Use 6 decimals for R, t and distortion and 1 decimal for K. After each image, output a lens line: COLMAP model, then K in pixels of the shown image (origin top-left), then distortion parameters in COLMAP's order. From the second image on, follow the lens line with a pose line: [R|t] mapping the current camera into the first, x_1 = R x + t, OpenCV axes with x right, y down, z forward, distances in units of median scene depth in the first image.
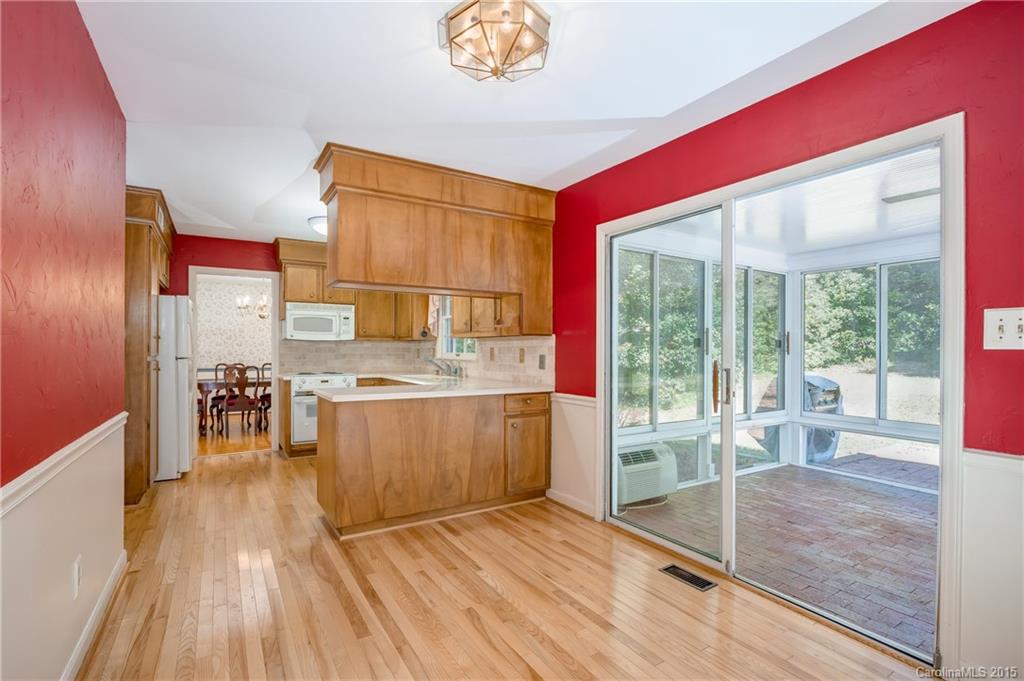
lens RADIAL K [[471.3, 0, 506.8], [0, 471.3, 352.8], [0, 0, 1]] dist [-0.002173, -0.000377]
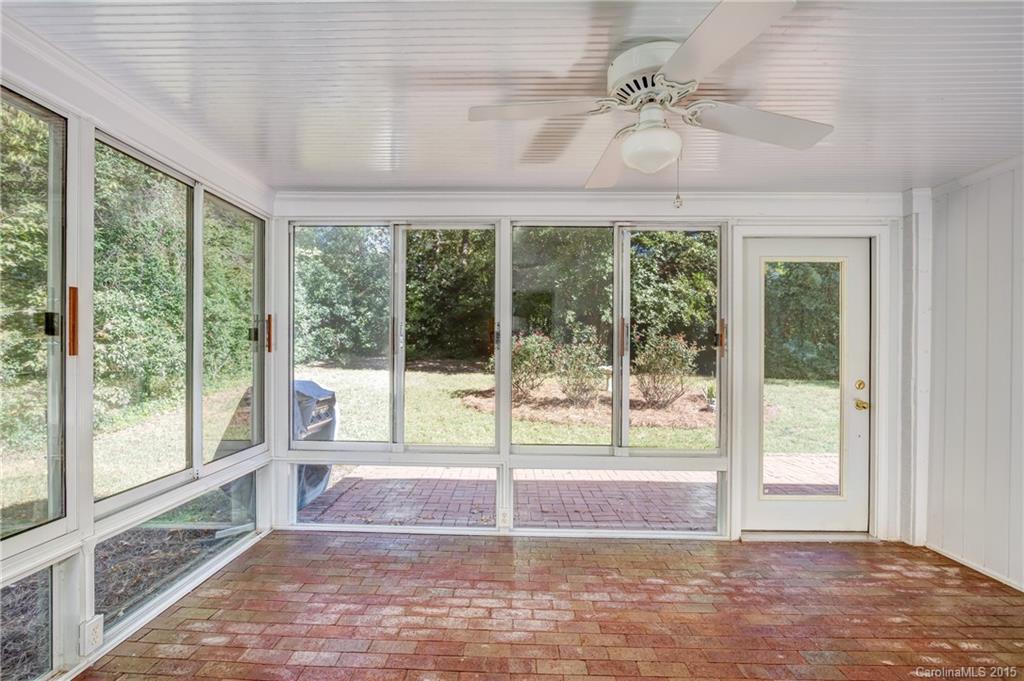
lens RADIAL K [[471.3, 0, 506.8], [0, 471.3, 352.8], [0, 0, 1]] dist [-0.002173, -0.000377]
pose [[0.538177, -0.006389, 0.842807, 0.223883], [-0.001050, 0.999965, 0.008251, -0.000555], [-0.842831, -0.005326, 0.538152, 0.371775]]
